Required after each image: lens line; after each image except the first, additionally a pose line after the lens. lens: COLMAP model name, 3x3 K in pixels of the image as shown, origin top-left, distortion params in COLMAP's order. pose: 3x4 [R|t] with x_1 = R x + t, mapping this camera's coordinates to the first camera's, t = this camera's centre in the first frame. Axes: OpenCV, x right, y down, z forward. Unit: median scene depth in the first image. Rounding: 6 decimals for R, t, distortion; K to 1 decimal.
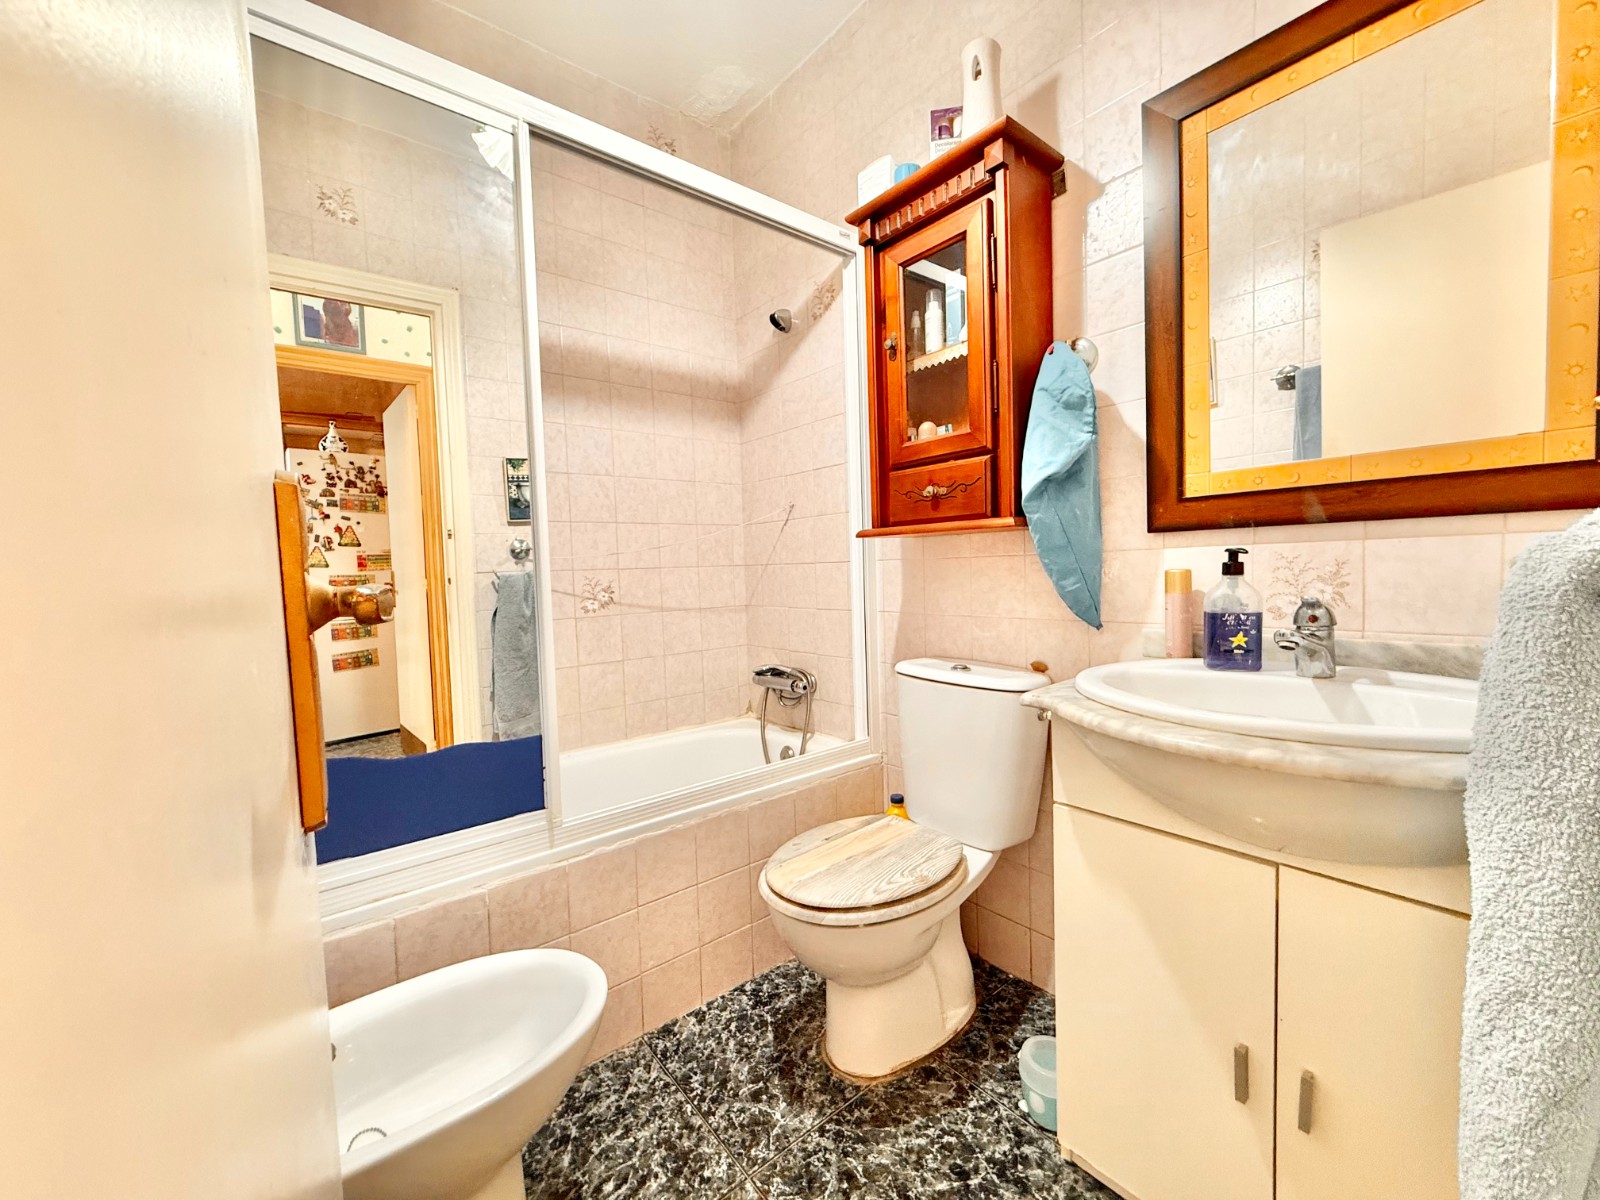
lens RADIAL K [[639.4, 0, 791.4], [0, 639.4, 598.7], [0, 0, 1]] dist [0.001139, -0.000258]
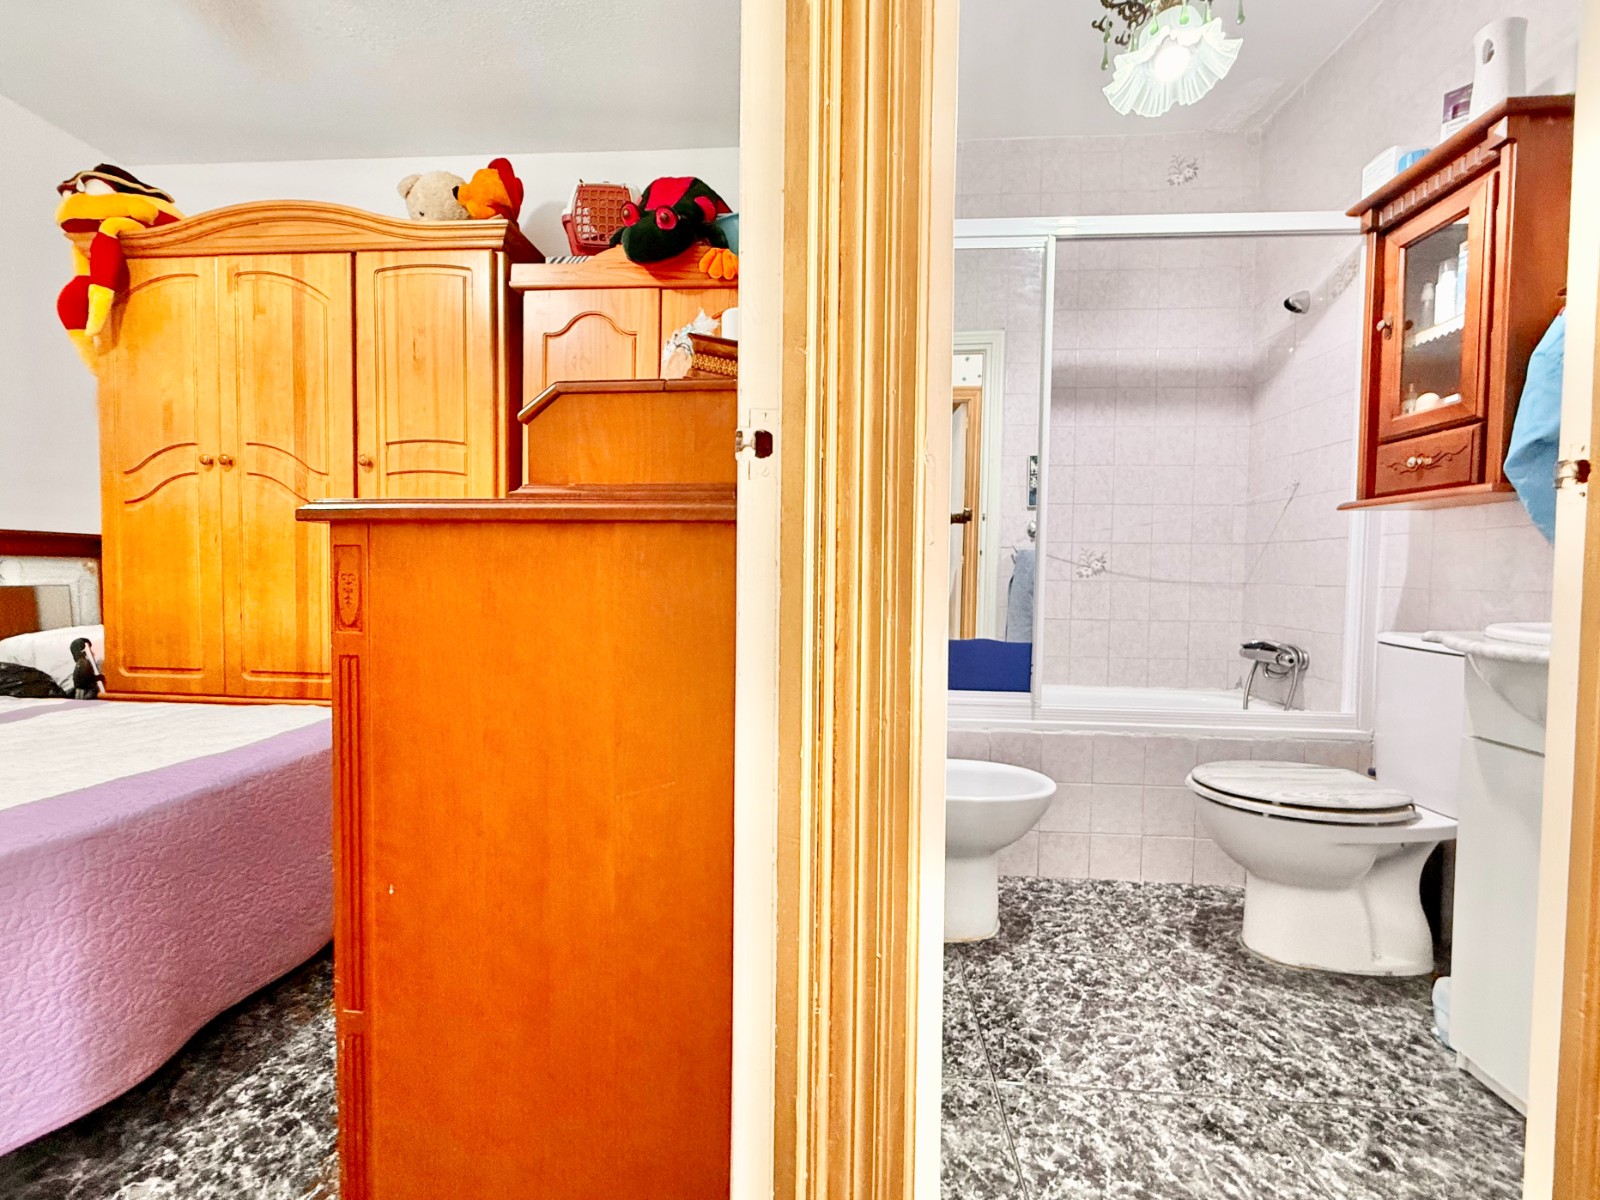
lens RADIAL K [[693.2, 0, 793.3], [0, 693.2, 597.3], [0, 0, 1]] dist [-0.000755, 0.000770]
pose [[0.731011, 0.067771, -0.678992, 0.270914], [-0.070819, 0.997217, 0.023290, 0.100135], [0.678681, 0.031060, 0.733776, -0.525807]]
